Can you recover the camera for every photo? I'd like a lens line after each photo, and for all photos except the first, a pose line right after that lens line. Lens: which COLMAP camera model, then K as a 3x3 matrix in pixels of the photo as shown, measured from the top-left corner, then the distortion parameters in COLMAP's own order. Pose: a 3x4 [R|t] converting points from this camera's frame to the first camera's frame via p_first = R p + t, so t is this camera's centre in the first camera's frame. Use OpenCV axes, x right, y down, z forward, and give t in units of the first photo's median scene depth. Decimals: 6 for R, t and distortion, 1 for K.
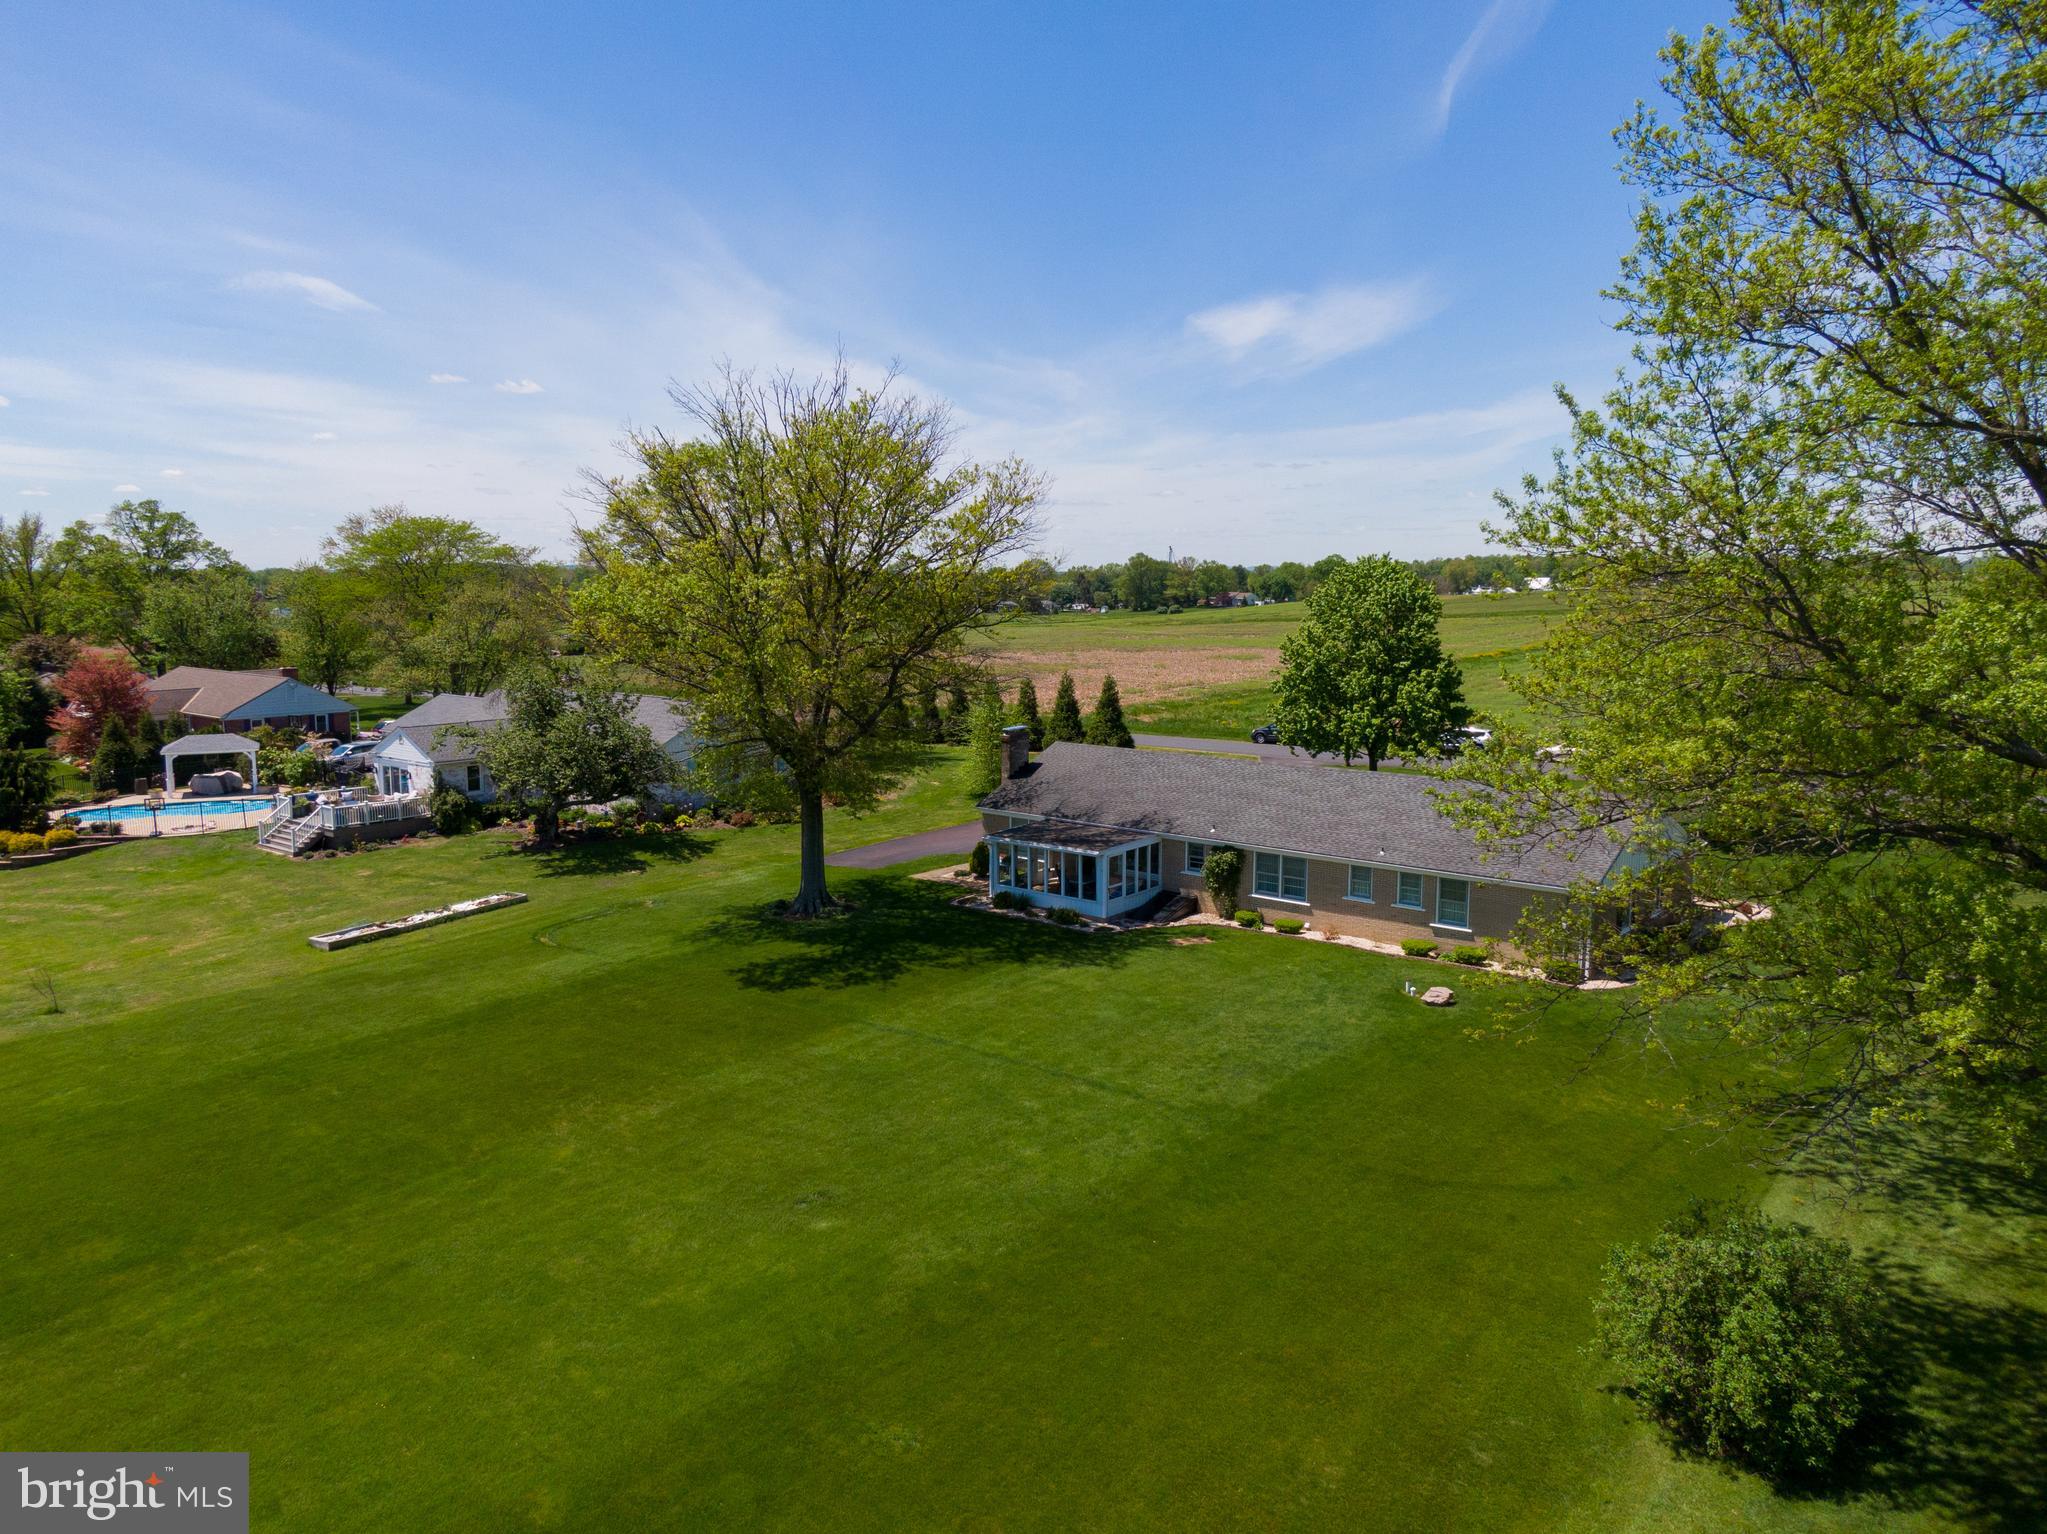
lens RADIAL K [[1459.8, 0, 1023.5], [0, 1459.8, 767.0], [0, 0, 1]] dist [0.070892, -0.121159]
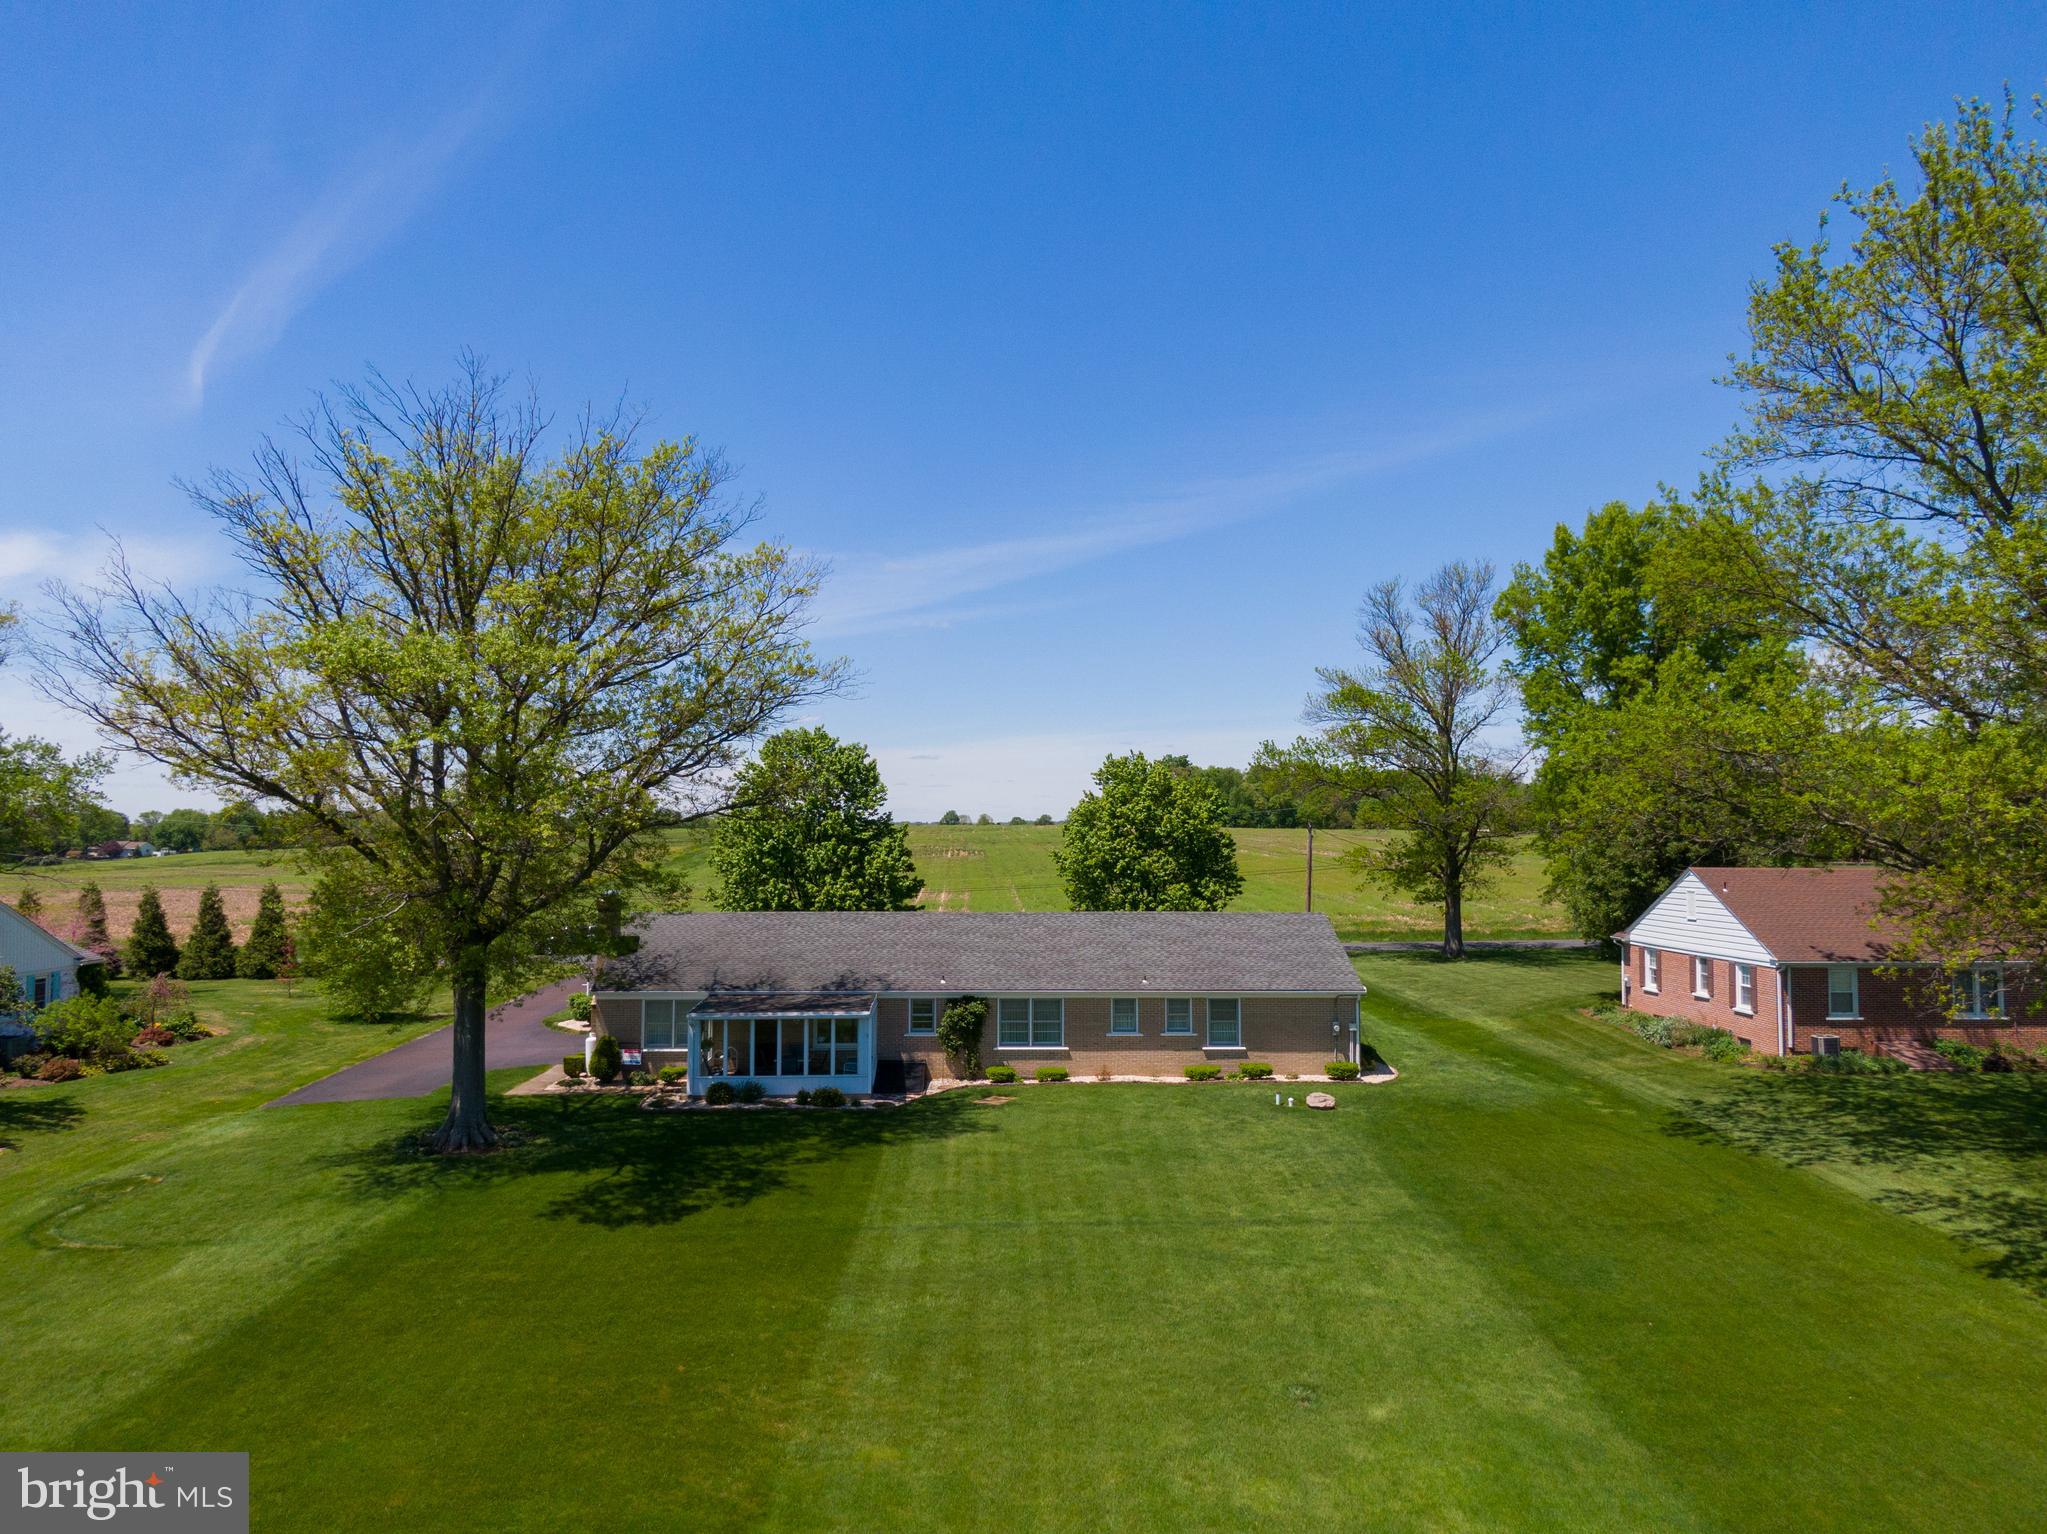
lens RADIAL K [[1459.8, 0, 1023.5], [0, 1459.8, 767.0], [0, 0, 1]] dist [0.070892, -0.121159]
pose [[0.746539, 0.030089, 0.664661, -0.436396], [0.086181, 0.986188, -0.141442, 0.045041], [-0.659737, 0.162873, 0.733635, 0.292721]]
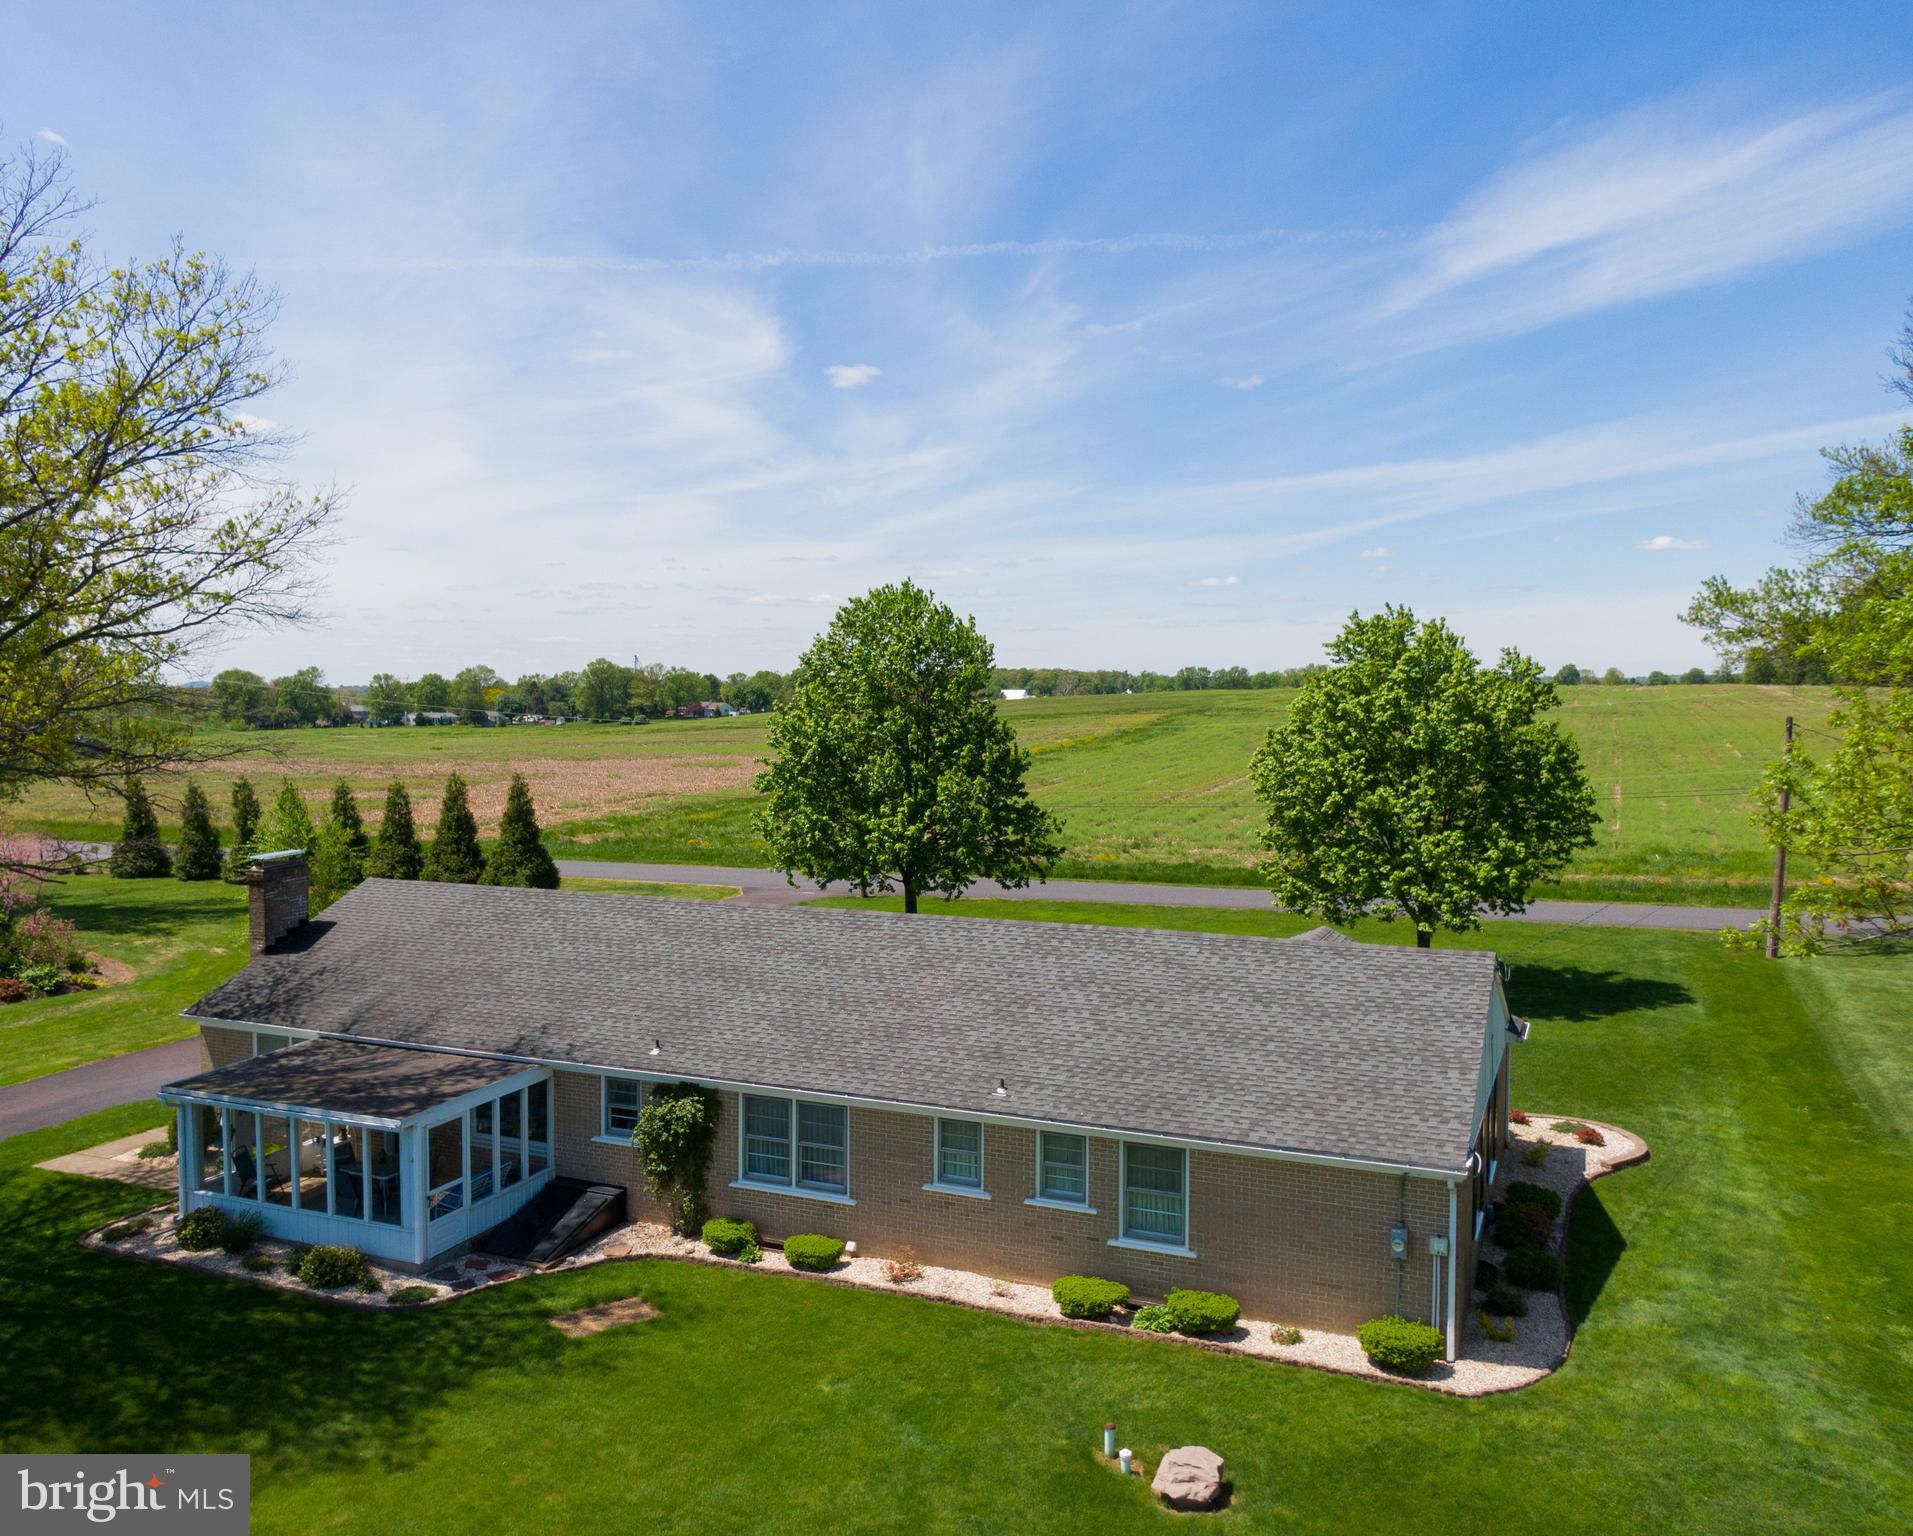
lens RADIAL K [[1560.4, 0, 887.9], [0, 1560.4, 769.7], [0, 0, 1]] dist [0.088711, -0.208738]
pose [[0.967121, -0.014384, 0.253908, 0.073492], [0.034504, 0.996589, -0.074970, -0.008905], [-0.251963, 0.081266, 0.964319, 0.468010]]
